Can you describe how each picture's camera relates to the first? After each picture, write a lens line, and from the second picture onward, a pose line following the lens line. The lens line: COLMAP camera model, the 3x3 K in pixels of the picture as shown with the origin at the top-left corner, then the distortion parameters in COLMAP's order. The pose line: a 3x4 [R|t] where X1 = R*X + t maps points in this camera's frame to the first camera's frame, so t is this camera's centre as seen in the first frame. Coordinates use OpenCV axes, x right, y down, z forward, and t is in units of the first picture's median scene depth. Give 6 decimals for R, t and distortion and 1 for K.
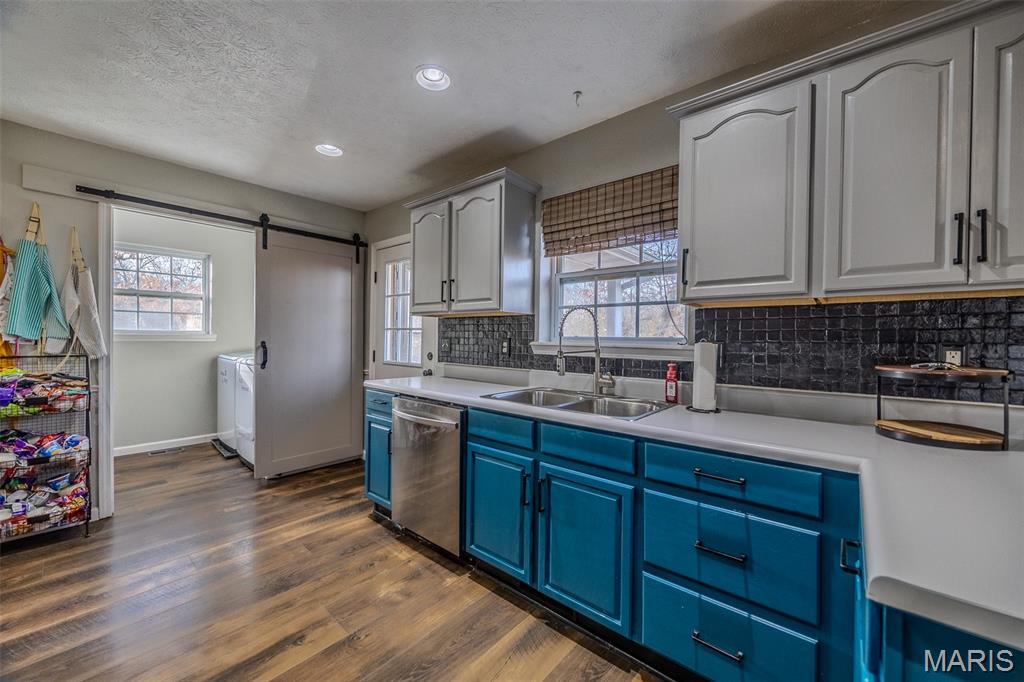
lens RADIAL K [[389.2, 0, 511.7], [0, 389.2, 341.3], [0, 0, 1]] dist [0.000026, -0.000093]
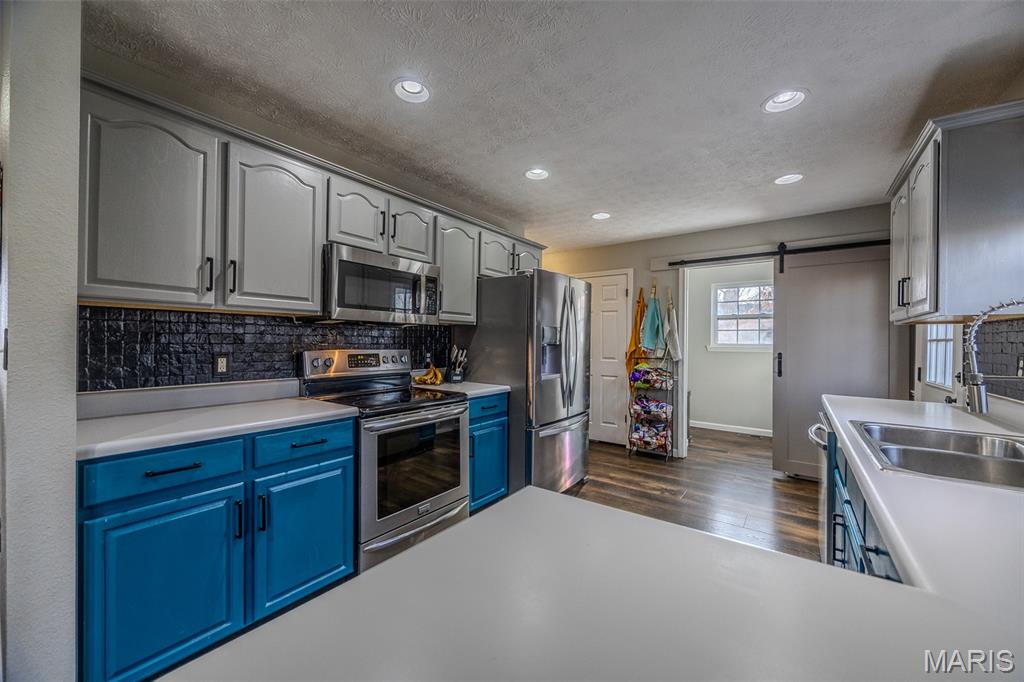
lens RADIAL K [[389.2, 0, 518.2], [0, 389.2, 340.9], [0, 0, 1]] dist [0.000026, -0.000093]
pose [[0.095125, -0.014002, -0.995367, 0.562897], [-0.019061, 0.999692, -0.015884, -0.003214], [0.995283, 0.020483, 0.094829, 0.152200]]
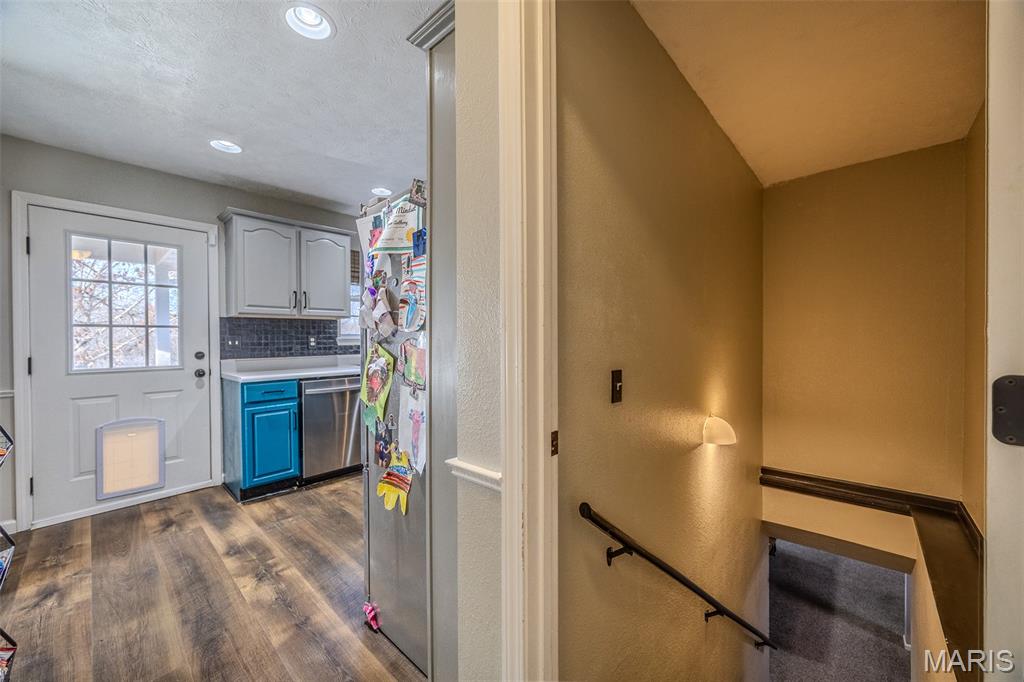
lens RADIAL K [[389.2, 0, 514.5], [0, 389.2, 339.7], [0, 0, 1]] dist [0.000026, -0.000093]
pose [[0.027545, -0.019174, 0.999437, -1.497589], [0.017547, 0.999671, 0.018695, -0.007460], [-0.999467, 0.017022, 0.027873, 0.255937]]
